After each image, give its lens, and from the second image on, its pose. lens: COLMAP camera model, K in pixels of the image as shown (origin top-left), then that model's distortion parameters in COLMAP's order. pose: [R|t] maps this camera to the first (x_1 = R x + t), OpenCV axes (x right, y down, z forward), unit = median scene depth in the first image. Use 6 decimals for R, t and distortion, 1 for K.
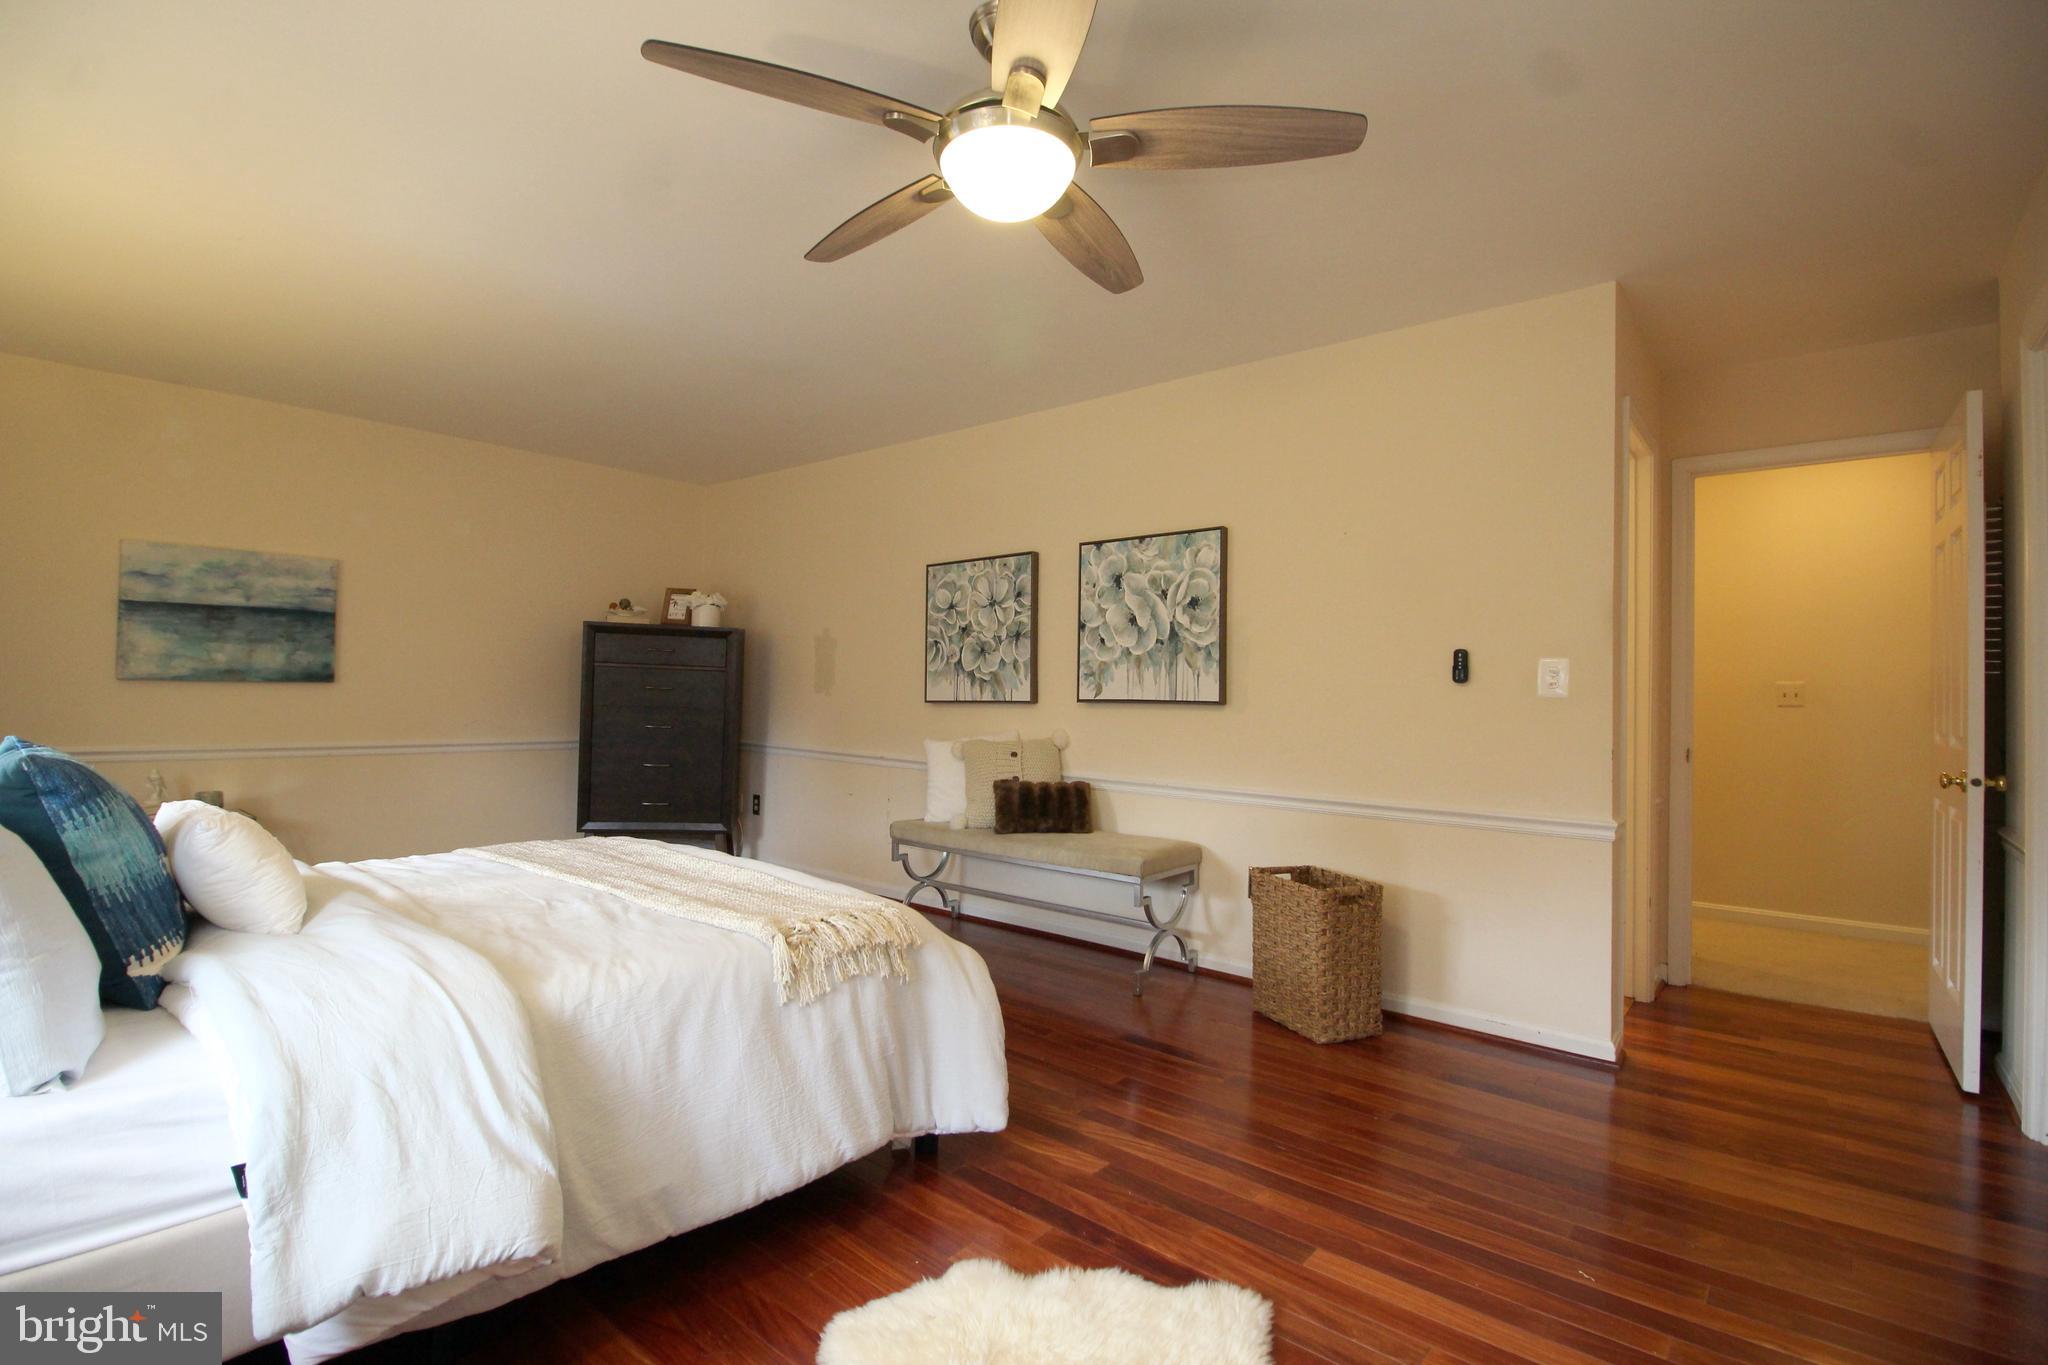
lens RADIAL K [[940.1, 0, 1018.4], [0, 940.1, 681.9], [0, 0, 1]] dist [-0.012381, -0.001269]
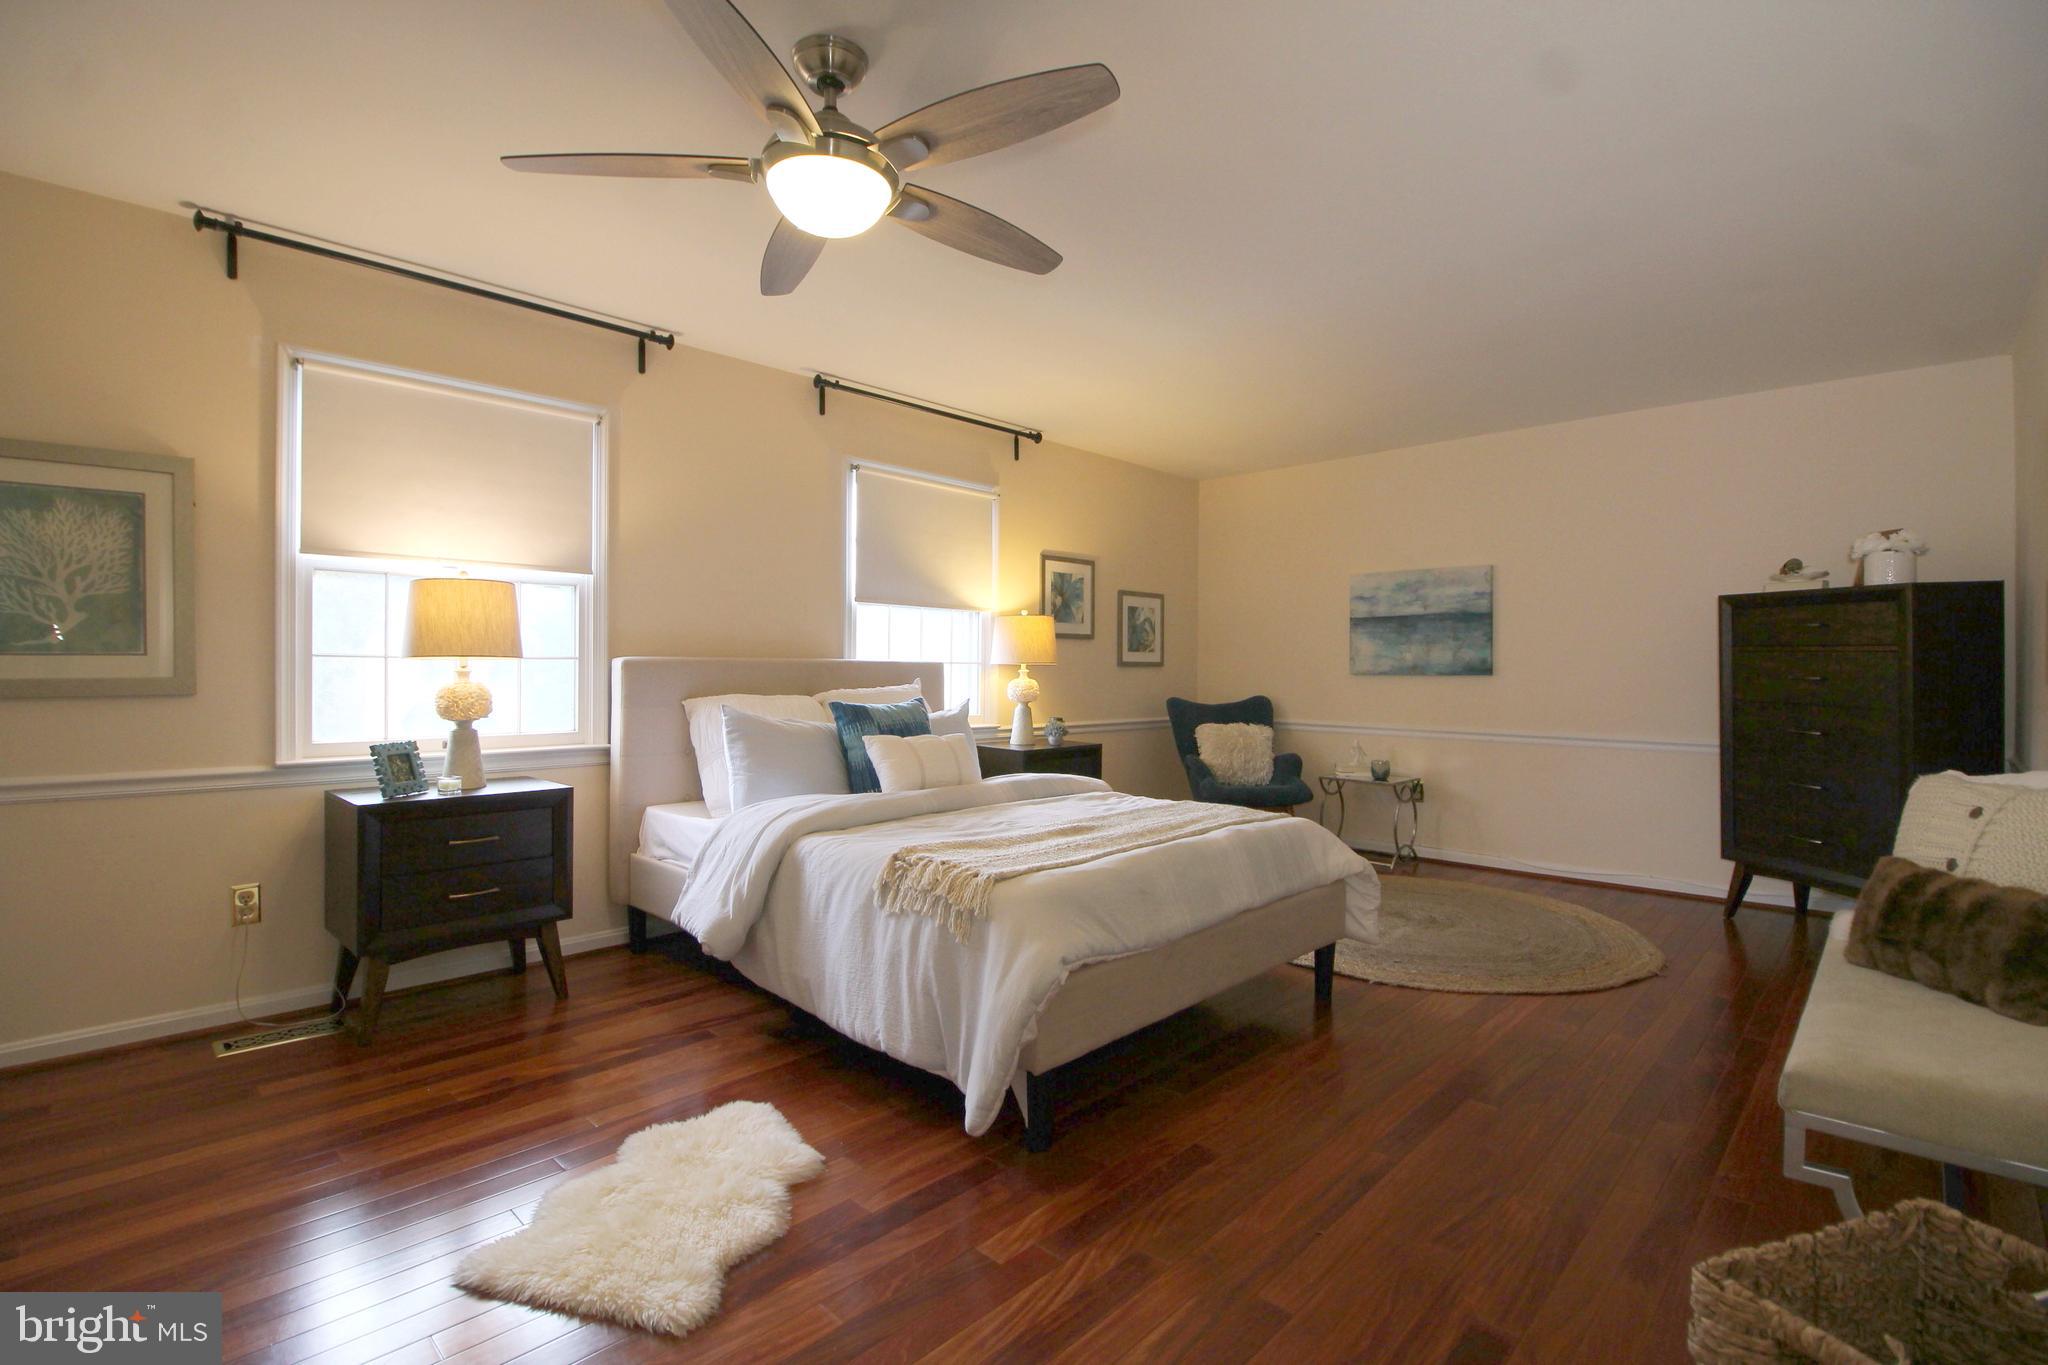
lens RADIAL K [[940.1, 0, 1014.8], [0, 940.1, 683.3], [0, 0, 1]] dist [-0.012381, -0.001269]
pose [[-0.060476, -0.006158, -0.998151, 0.447796], [0.003213, 0.999975, -0.006364, 0.016477], [0.998164, -0.003592, -0.060455, 0.537499]]
